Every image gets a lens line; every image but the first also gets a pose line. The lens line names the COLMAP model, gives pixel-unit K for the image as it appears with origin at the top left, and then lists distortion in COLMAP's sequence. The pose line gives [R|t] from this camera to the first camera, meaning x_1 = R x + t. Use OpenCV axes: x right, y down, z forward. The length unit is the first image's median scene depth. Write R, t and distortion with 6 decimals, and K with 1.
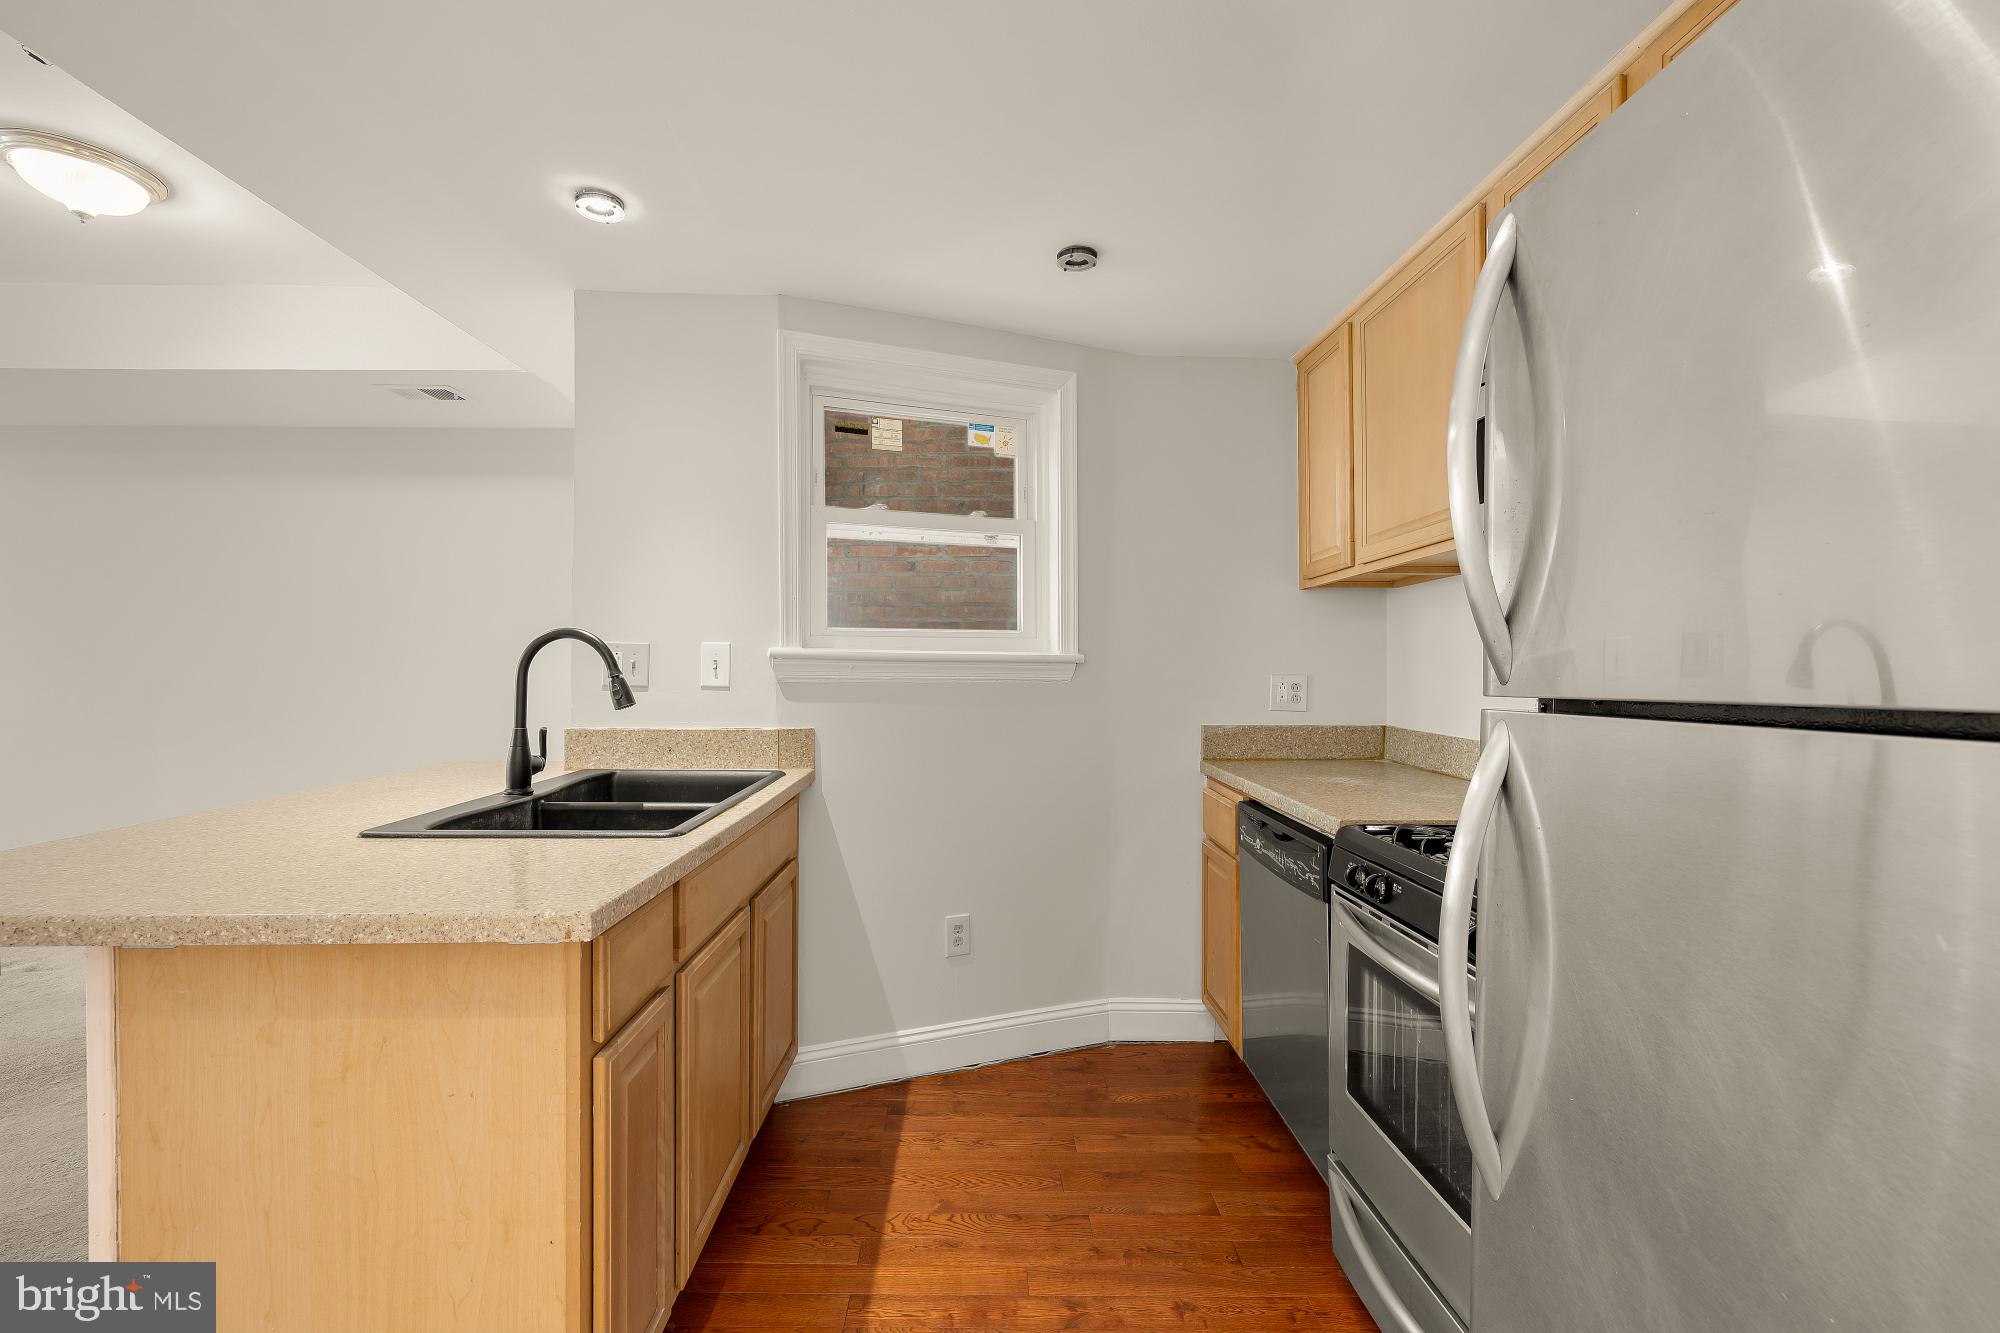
lens RADIAL K [[836.7, 0, 992.7], [0, 836.7, 667.4], [0, 0, 1]] dist [-0.002989, 0.000023]
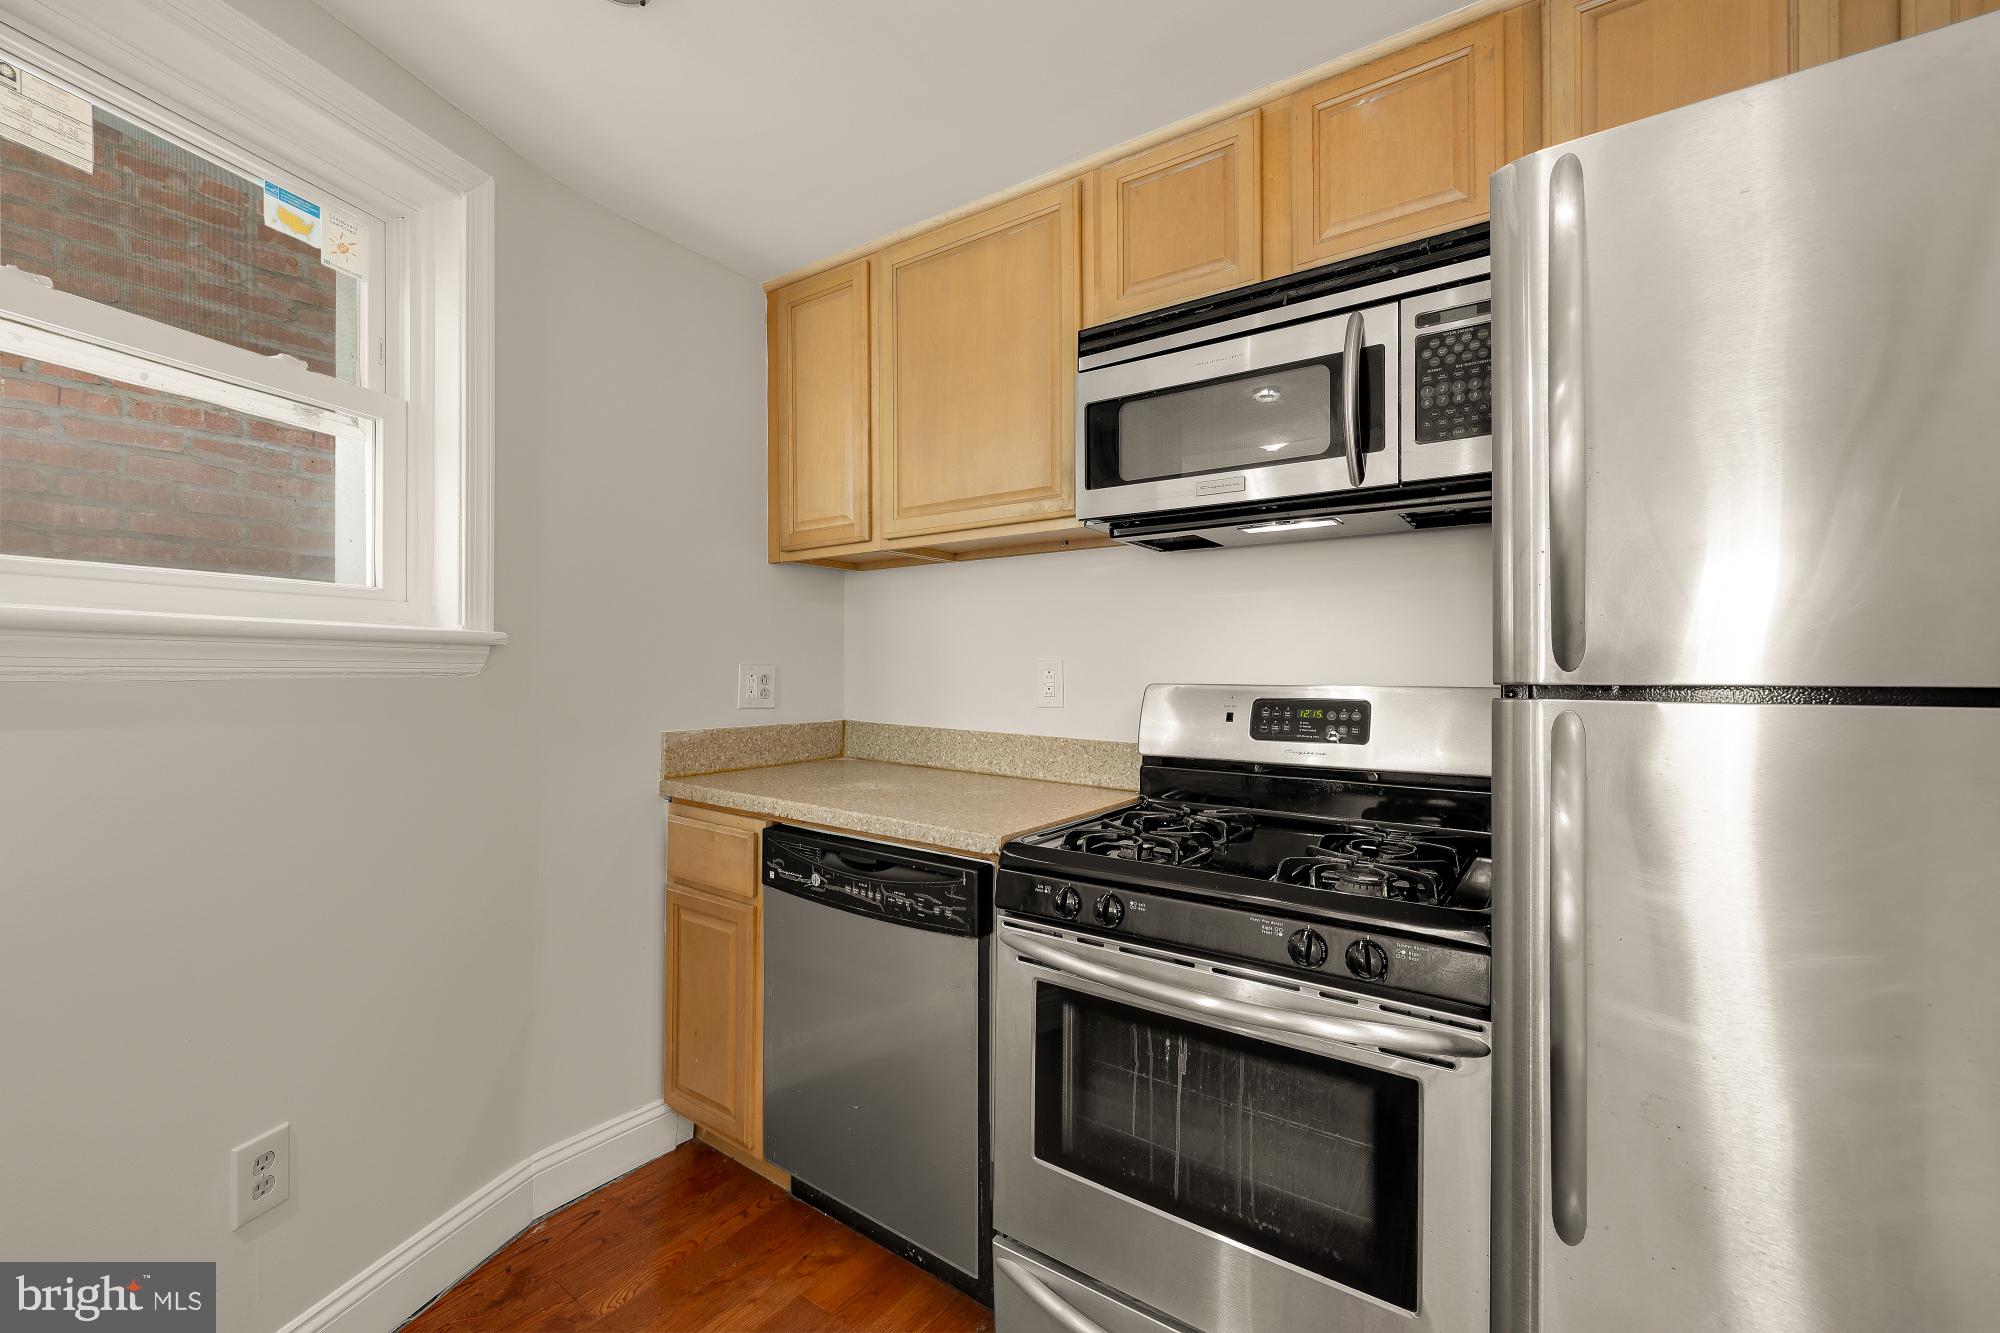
lens RADIAL K [[839.3, 0, 1000.0], [0, 839.3, 666.5], [0, 0, 1]] dist [-0.002067, 0.000366]
pose [[0.605888, -0.000531, 0.795550, -0.186805], [-0.005617, 0.999972, 0.004945, 0.005792], [-0.795530, -0.007465, 0.605868, 0.356840]]
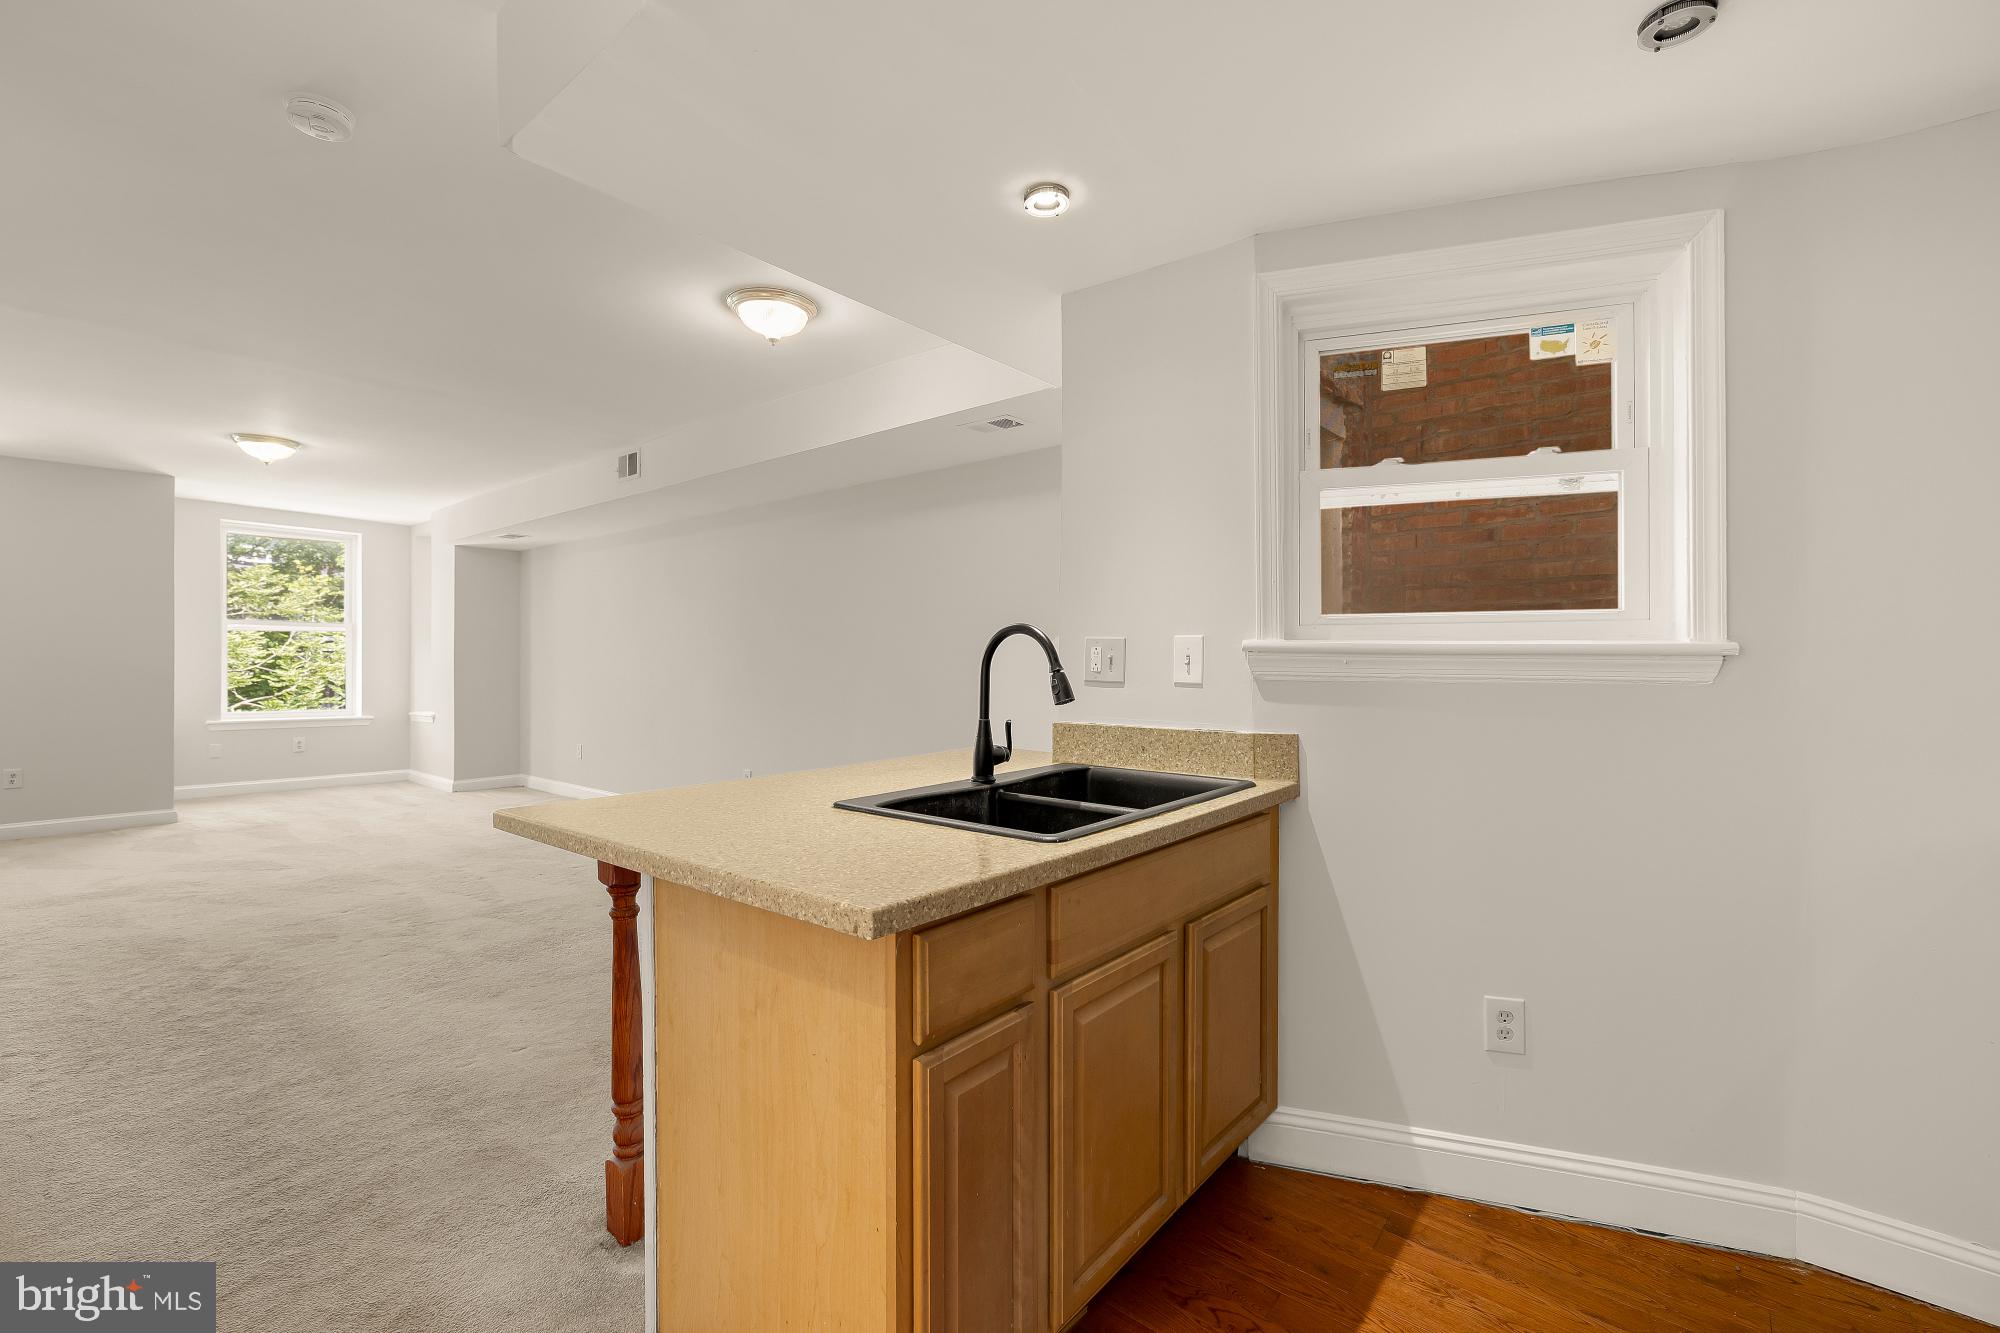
lens RADIAL K [[854.1, 0, 992.2], [0, 854.1, 666.4], [0, 0, 1]] dist [0.000498, 0.000216]
pose [[0.758213, 0.000912, -0.652007, 0.114215], [-0.000403, 0.999999, 0.000930, 0.003230], [0.652007, -0.000442, 0.758213, 0.141549]]
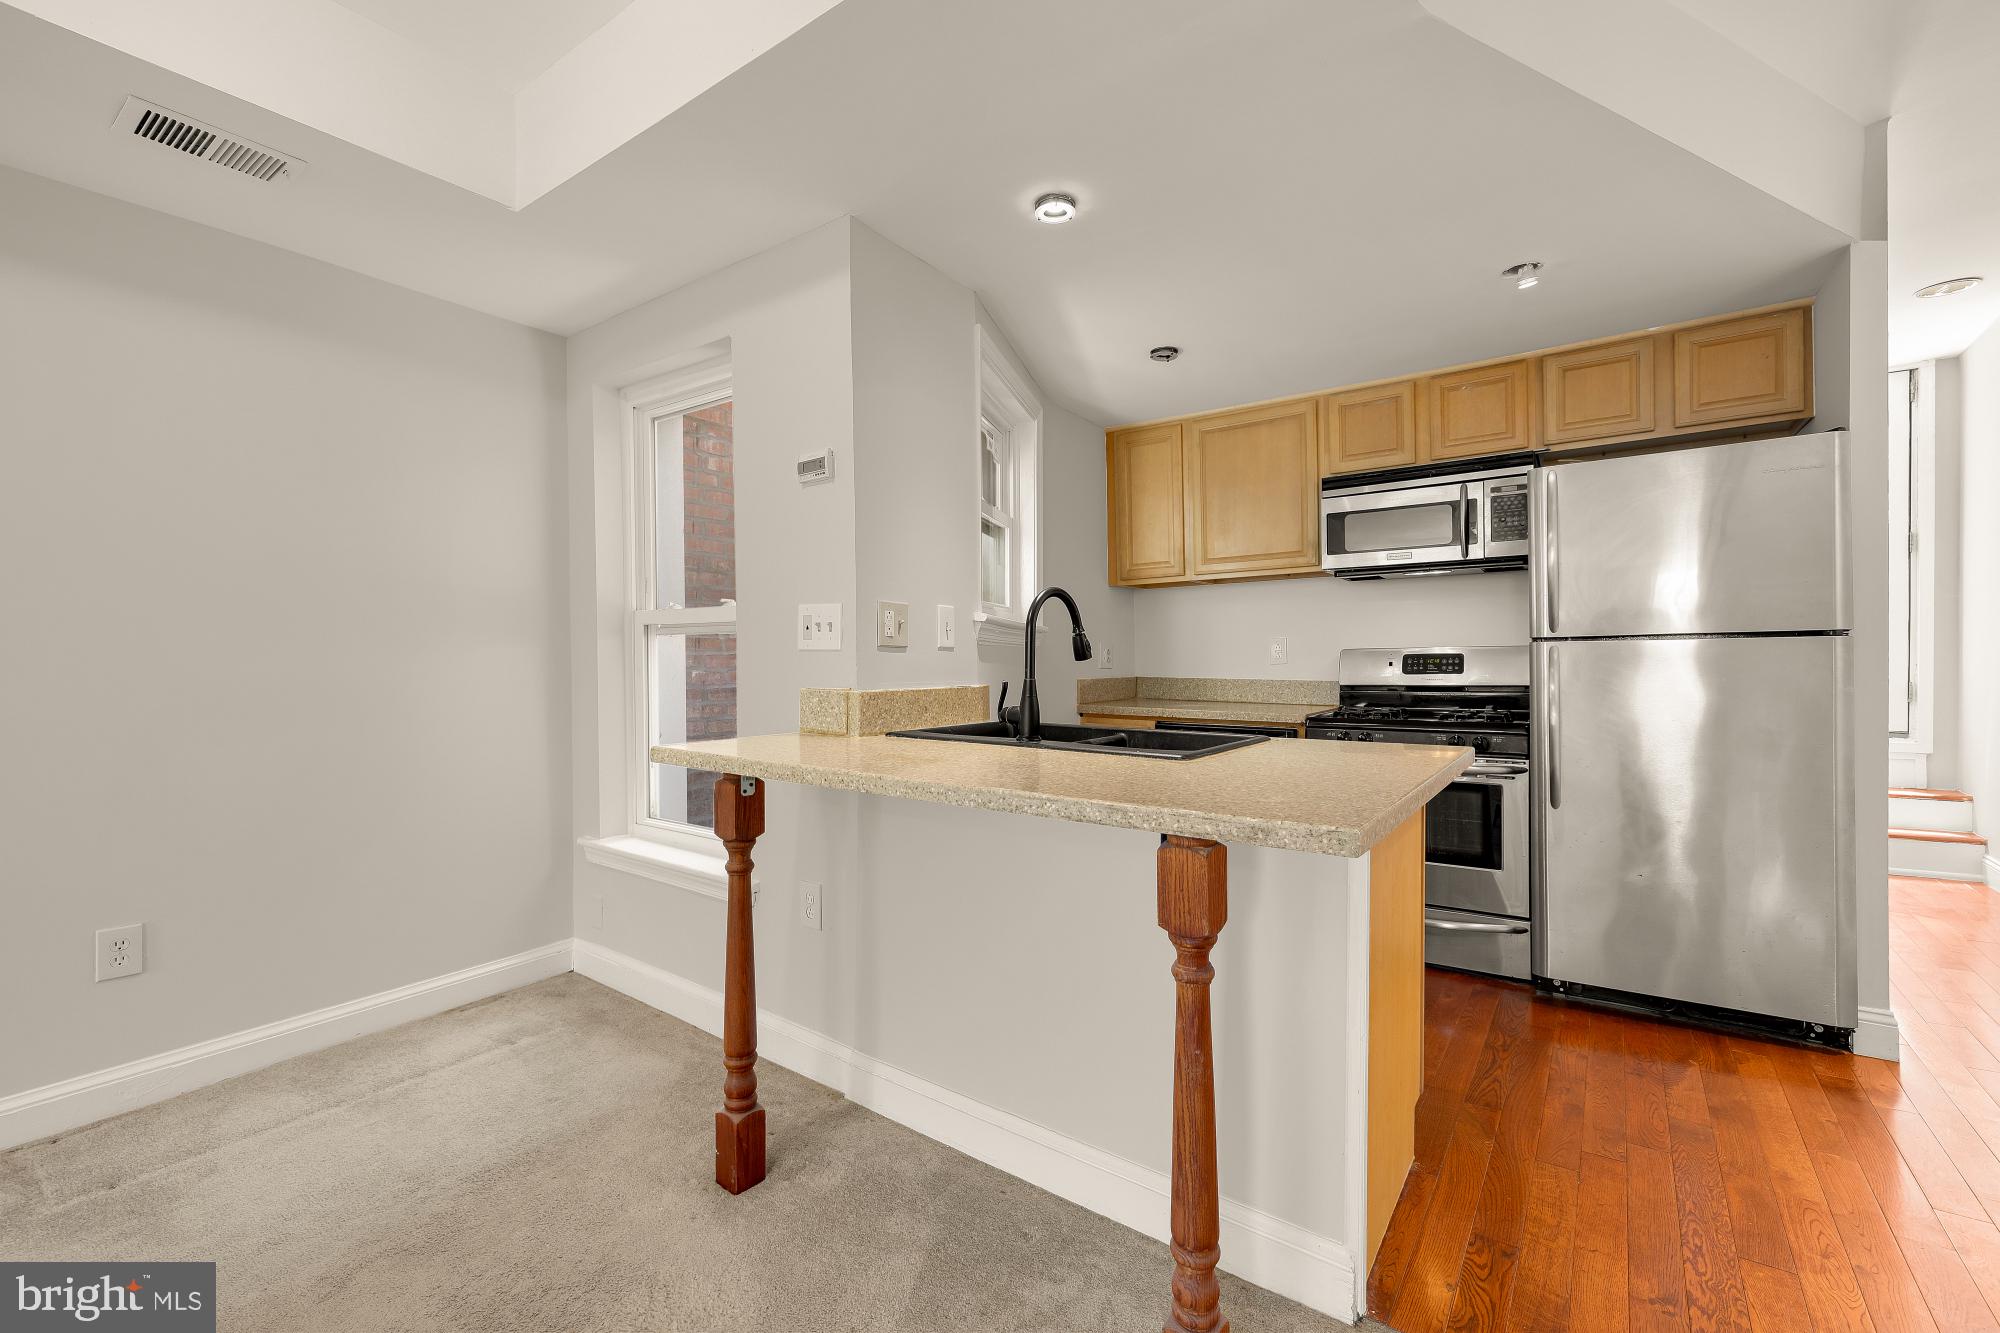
lens RADIAL K [[854.6, 0, 1000.0], [0, 854.6, 666.5], [0, 0, 1]] dist [0.000868, 0.000490]
pose [[0.598232, -0.015598, 0.801171, -1.117781], [0.007688, 0.999876, 0.013727, 0.031295], [-0.801286, -0.002053, 0.598278, 0.289773]]
